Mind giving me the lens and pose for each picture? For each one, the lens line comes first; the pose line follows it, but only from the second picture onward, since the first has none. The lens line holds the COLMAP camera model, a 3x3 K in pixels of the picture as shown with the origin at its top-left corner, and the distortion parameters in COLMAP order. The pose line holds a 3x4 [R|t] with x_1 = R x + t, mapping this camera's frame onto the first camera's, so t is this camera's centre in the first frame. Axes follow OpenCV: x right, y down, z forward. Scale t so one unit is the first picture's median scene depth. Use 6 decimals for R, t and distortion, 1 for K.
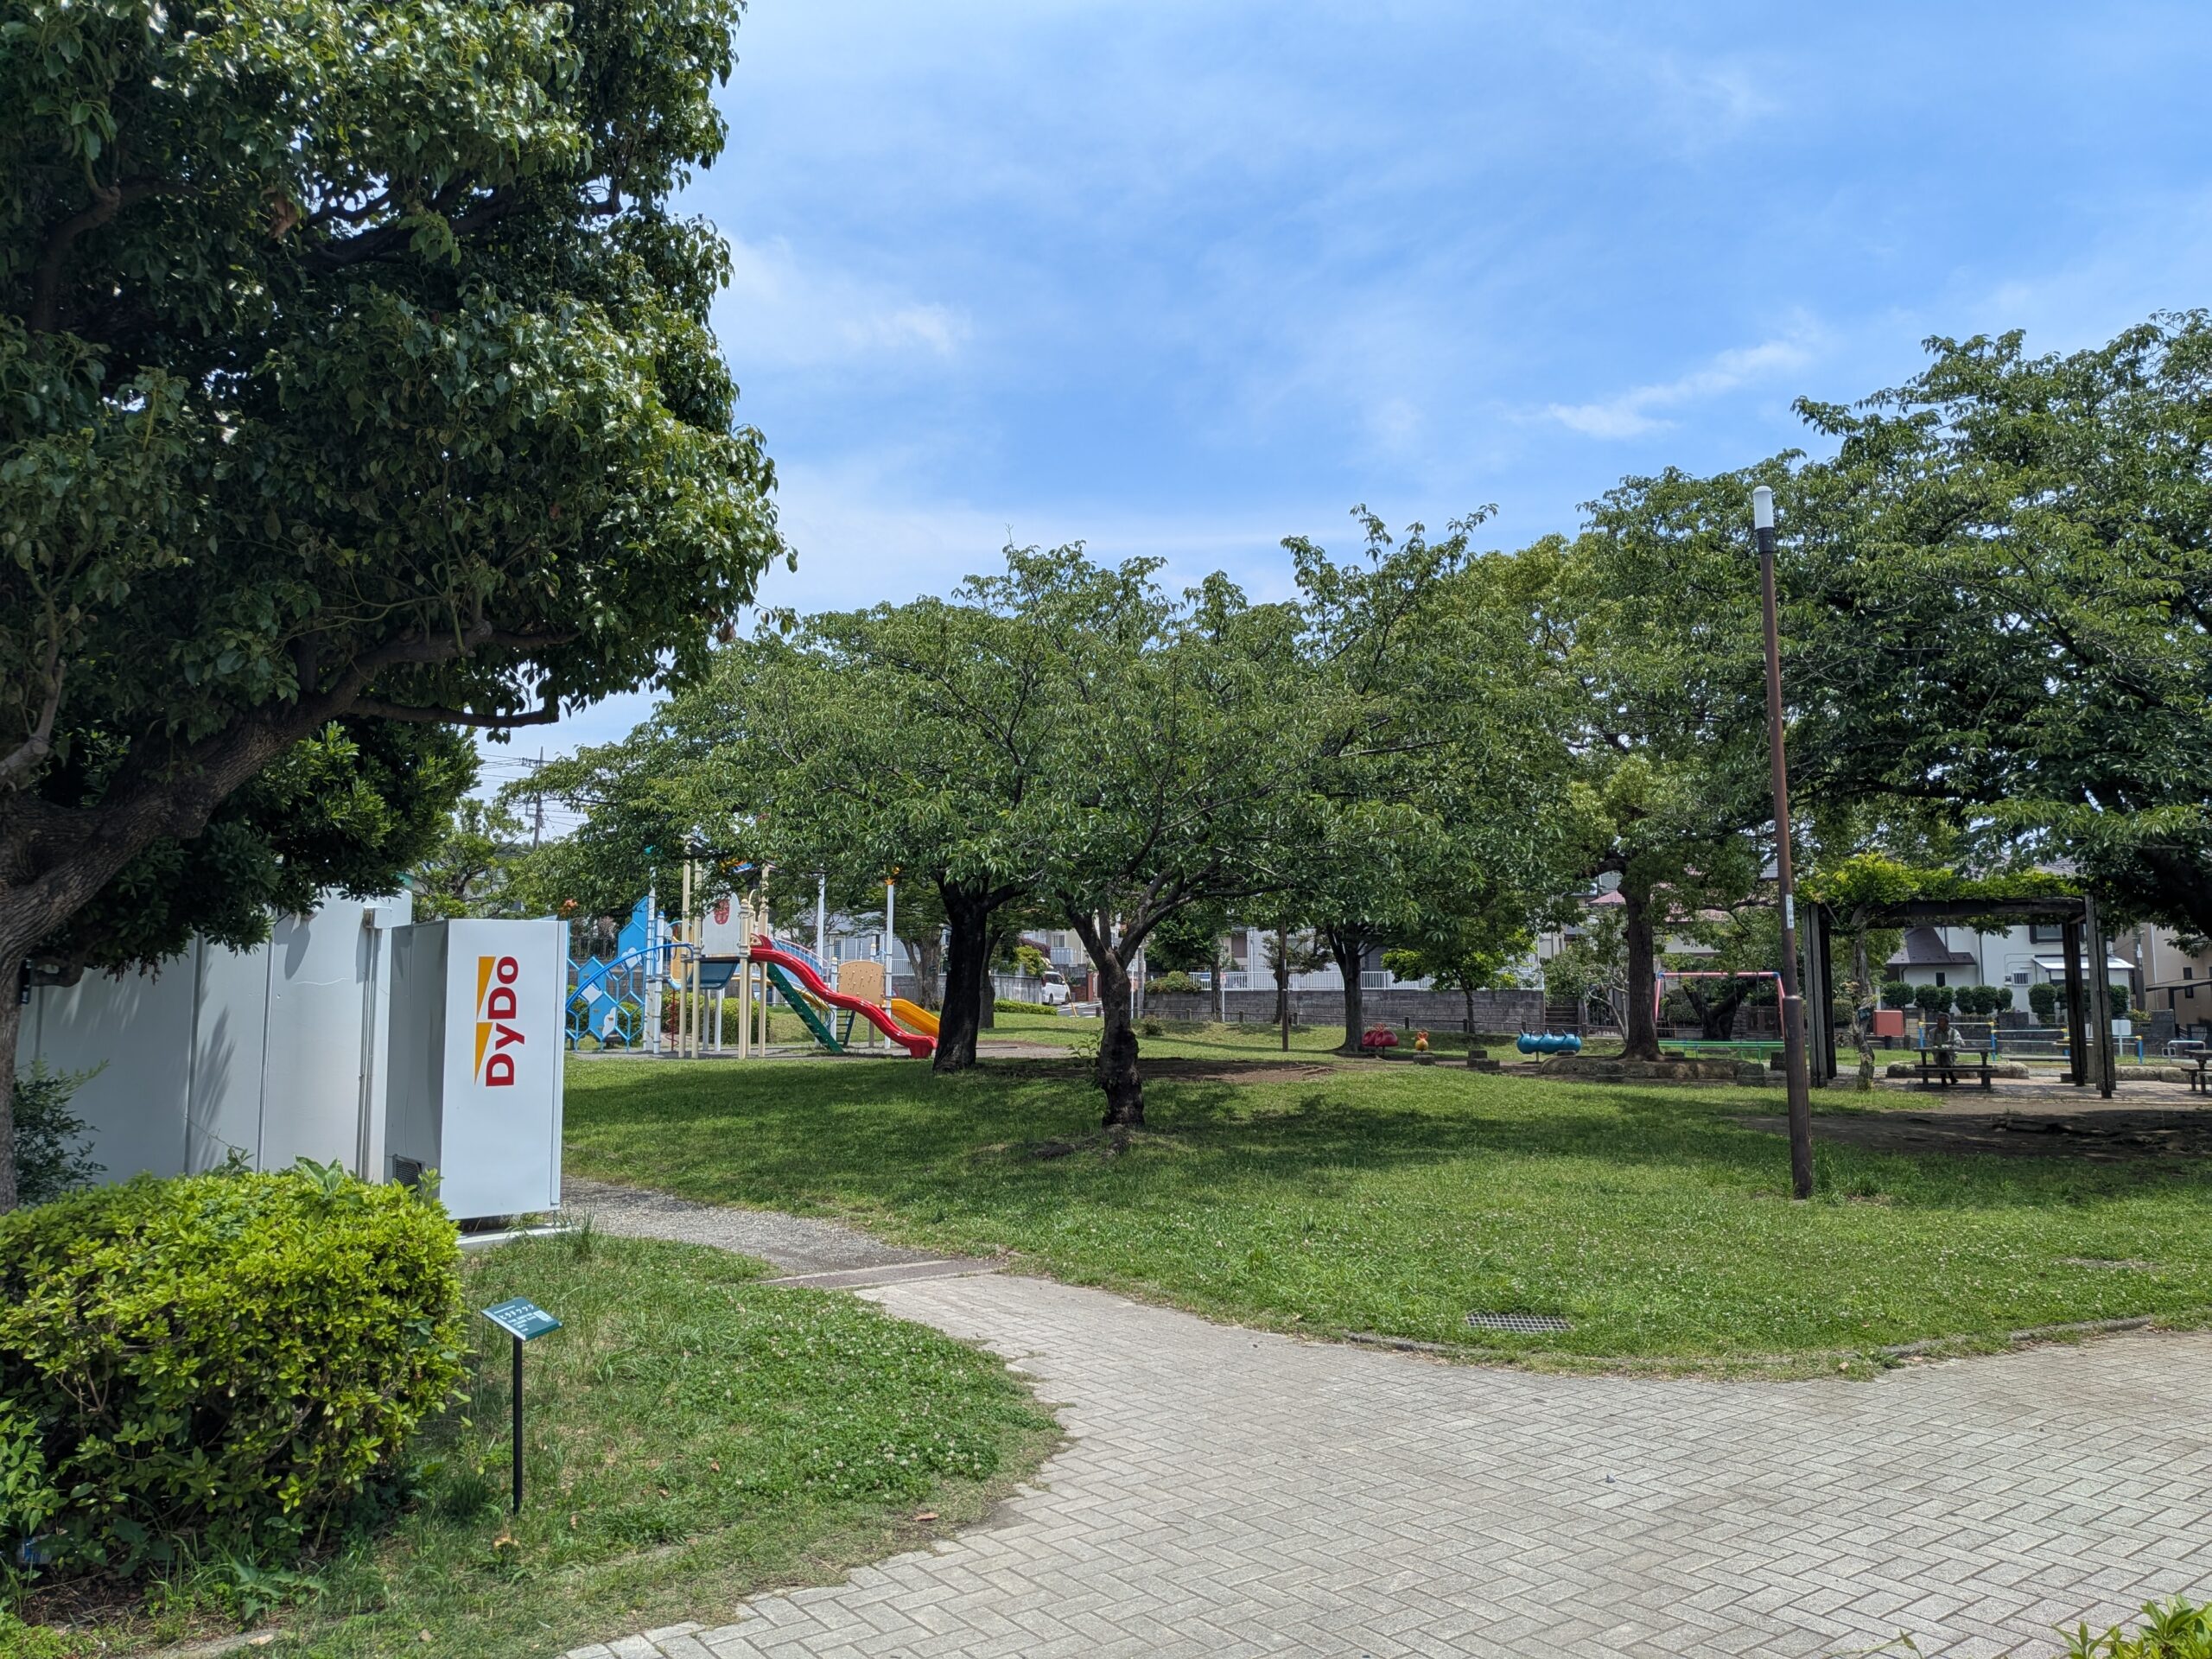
lens RADIAL K [[1621.1, 0, 1107.0], [0, 1621.1, 891.9], [0, 0, 1]] dist [0.001839, -0.021549]
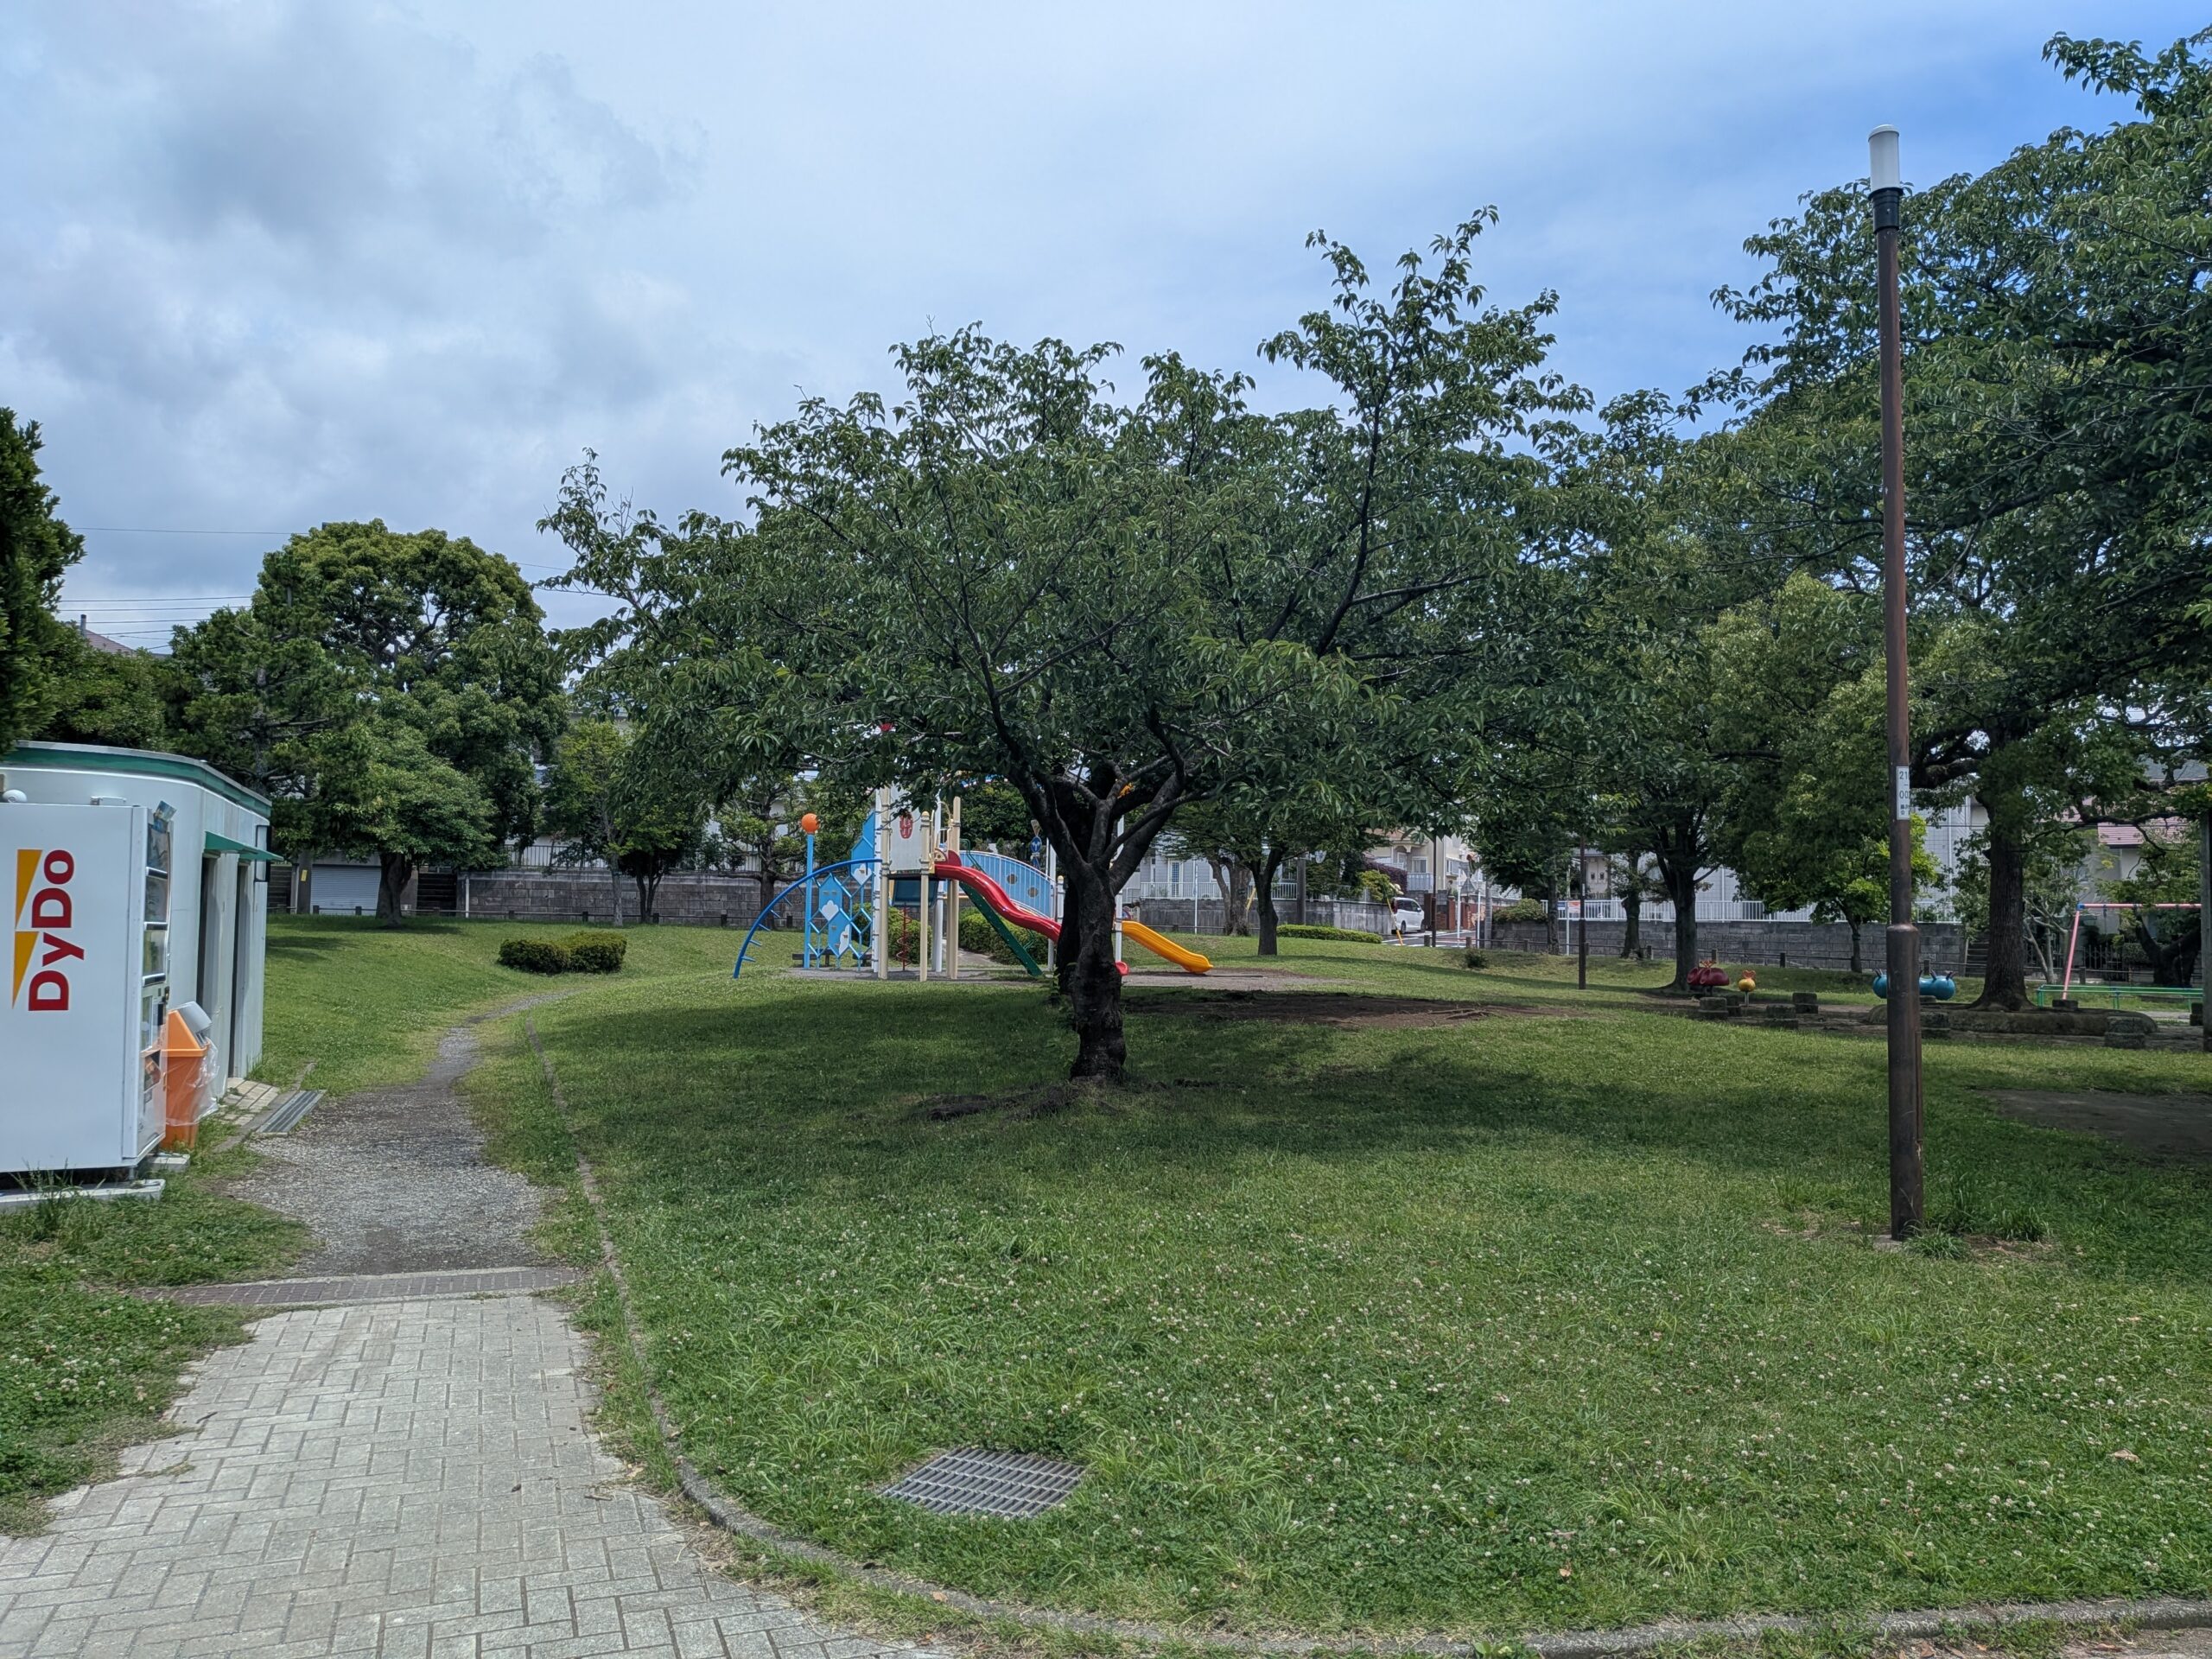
lens RADIAL K [[1621.1, 0, 1107.0], [0, 1621.1, 891.9], [0, 0, 1]] dist [0.001839, -0.021549]
pose [[0.966232, 0.007538, -0.257562, 0.218742], [0.003963, 0.999019, 0.044108, 0.017819], [0.257642, -0.043639, 0.965255, 0.235518]]
